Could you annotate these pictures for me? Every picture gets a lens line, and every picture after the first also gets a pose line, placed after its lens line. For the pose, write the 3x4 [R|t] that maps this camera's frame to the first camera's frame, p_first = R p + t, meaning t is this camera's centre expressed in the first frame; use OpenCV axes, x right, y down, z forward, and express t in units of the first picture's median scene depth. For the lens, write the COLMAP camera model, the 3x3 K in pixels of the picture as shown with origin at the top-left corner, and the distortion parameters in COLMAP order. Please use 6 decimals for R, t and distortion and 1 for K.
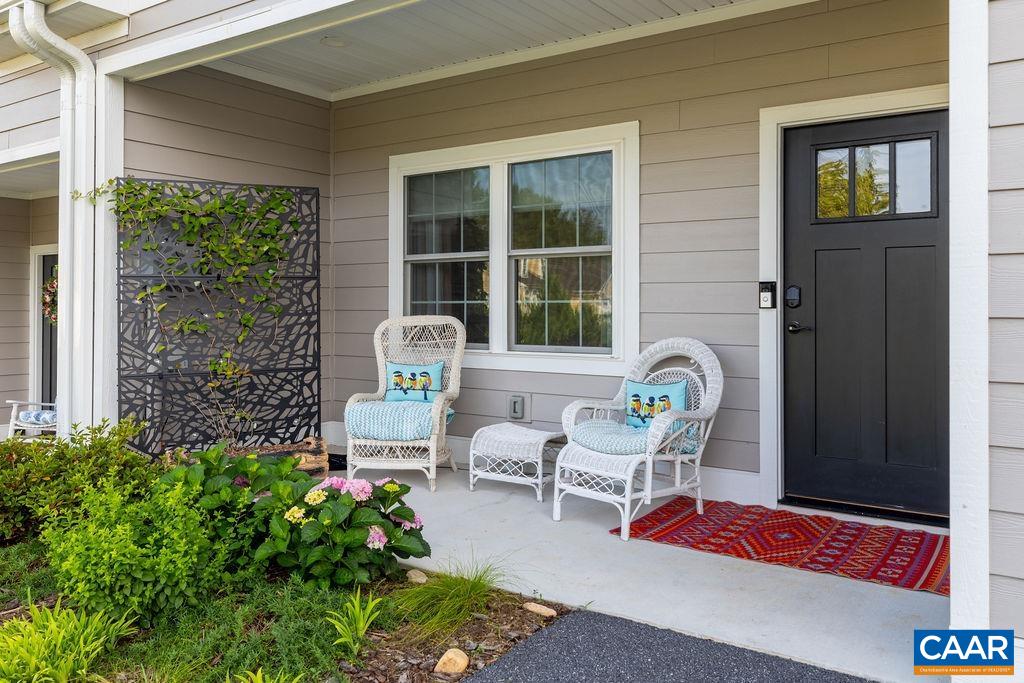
lens RADIAL K [[825.0, 0, 467.2], [0, 825.0, 304.3], [0, 0, 1]] dist [0.005026, 0.001187]
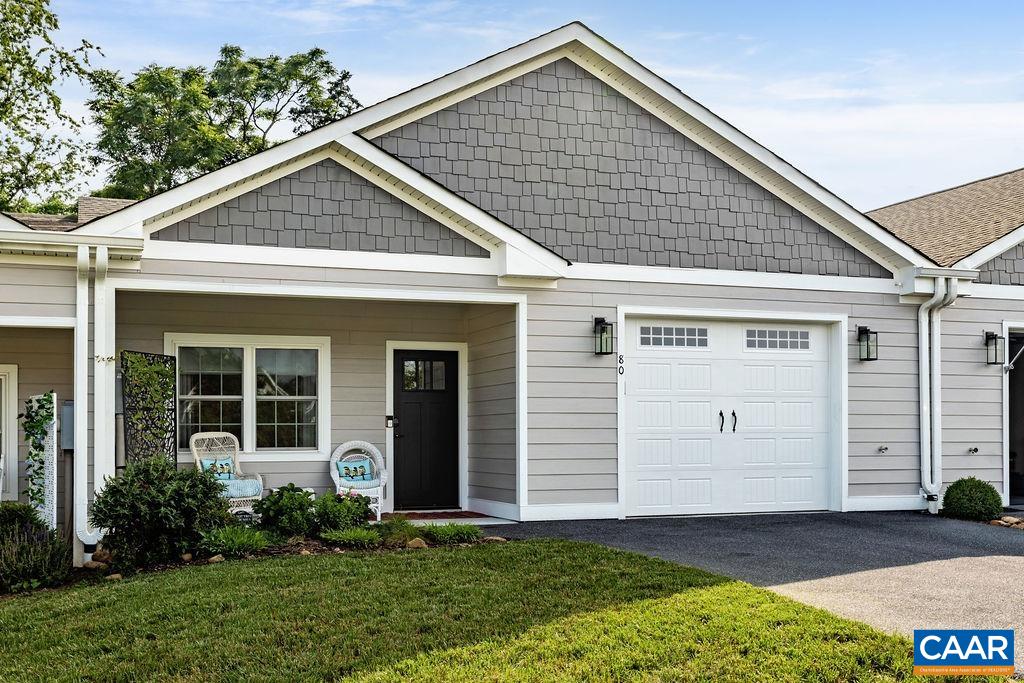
lens RADIAL K [[1152.7, 0, 511.4], [0, 1152.7, 428.9], [0, 0, 1]] dist [-0.014147, -0.011233]
pose [[0.543633, 0.001384, 0.839322, -1.940938], [0.003173, 0.999988, -0.003704, 0.020095], [-0.839317, 0.004677, 0.543622, -0.935224]]
